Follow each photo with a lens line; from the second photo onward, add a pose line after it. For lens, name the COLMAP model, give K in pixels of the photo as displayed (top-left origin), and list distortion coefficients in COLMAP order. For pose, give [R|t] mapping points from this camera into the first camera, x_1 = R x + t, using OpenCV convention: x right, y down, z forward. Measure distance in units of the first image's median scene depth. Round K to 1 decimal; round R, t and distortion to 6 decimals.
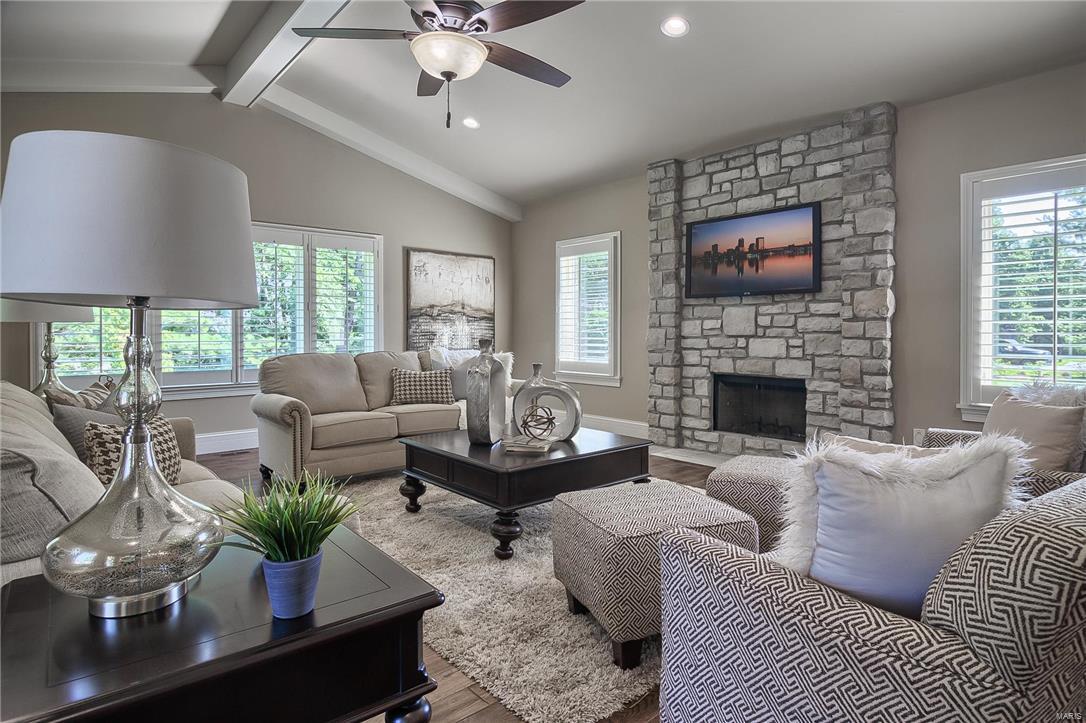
lens RADIAL K [[590.5, 0, 541.2], [0, 590.5, 336.5], [0, 0, 1]] dist [-0.010623, -0.001917]
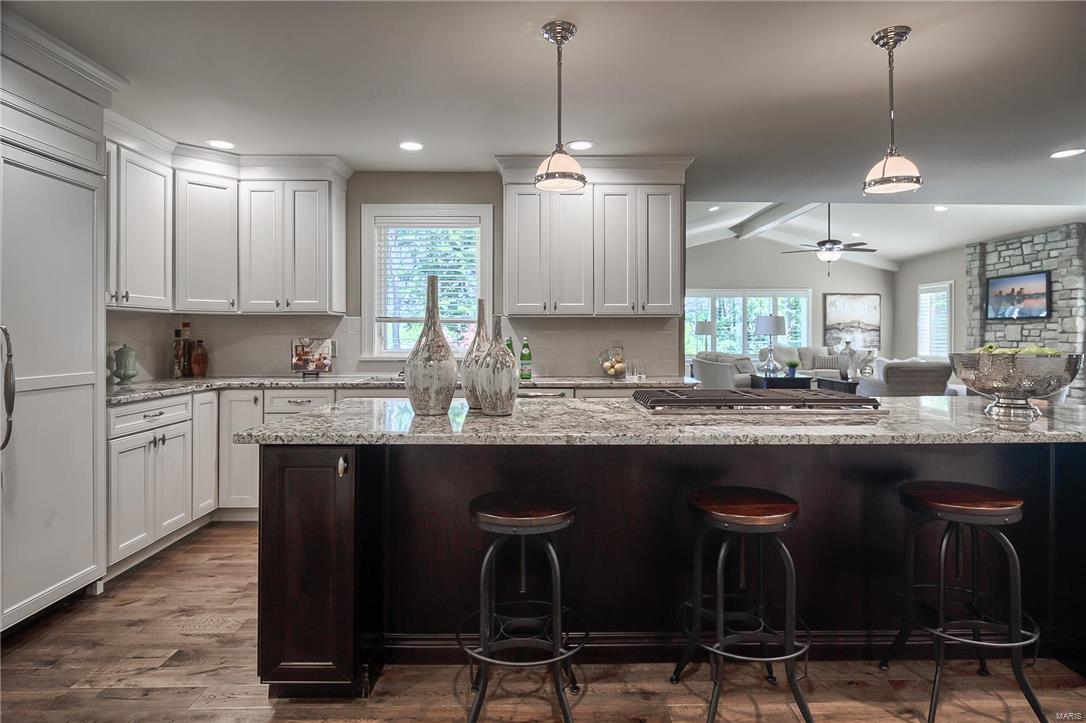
lens RADIAL K [[590.5, 0, 549.3], [0, 590.5, 336.2], [0, 0, 1]] dist [-0.010623, -0.001917]
pose [[0.769045, 0.002656, -0.639189, 0.384493], [-0.005980, 0.999978, -0.003039, -0.001328], [0.639167, 0.006160, 0.769043, -1.302136]]
